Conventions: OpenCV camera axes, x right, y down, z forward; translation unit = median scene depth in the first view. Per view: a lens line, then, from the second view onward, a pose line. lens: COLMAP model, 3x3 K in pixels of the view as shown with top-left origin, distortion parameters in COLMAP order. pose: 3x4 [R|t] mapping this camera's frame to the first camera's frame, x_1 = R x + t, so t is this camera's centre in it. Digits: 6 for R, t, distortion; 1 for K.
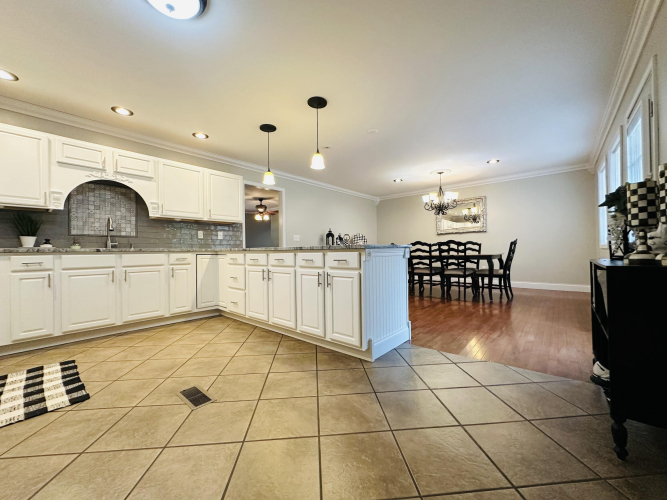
lens RADIAL K [[266.4, 0, 333.5], [0, 266.4, 250.0], [0, 0, 1]] dist [-0.000746, -0.000095]
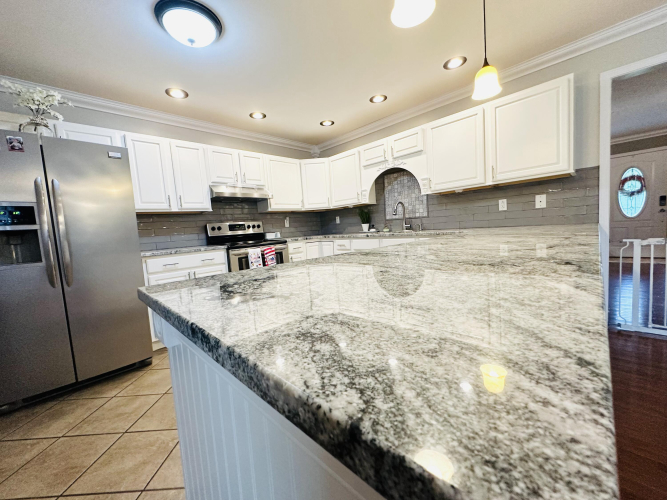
lens RADIAL K [[266.4, 0, 333.5], [0, 266.4, 250.0], [0, 0, 1]] dist [-0.000746, -0.000095]
pose [[-0.071084, 0.102637, -0.992176, 0.261535], [0.071767, 0.992640, 0.097543, -0.052320], [0.994885, -0.064272, -0.077927, 0.783577]]
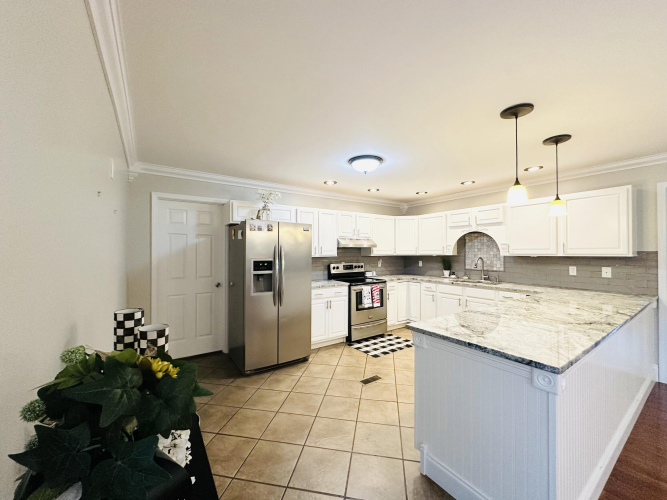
lens RADIAL K [[266.4, 0, 333.5], [0, 266.4, 250.0], [0, 0, 1]] dist [-0.000746, -0.000095]
pose [[-0.257342, 0.009278, -0.966276, 0.638909], [0.008200, 0.999939, 0.007417, -0.172137], [0.966286, -0.006015, -0.257402, 0.614139]]
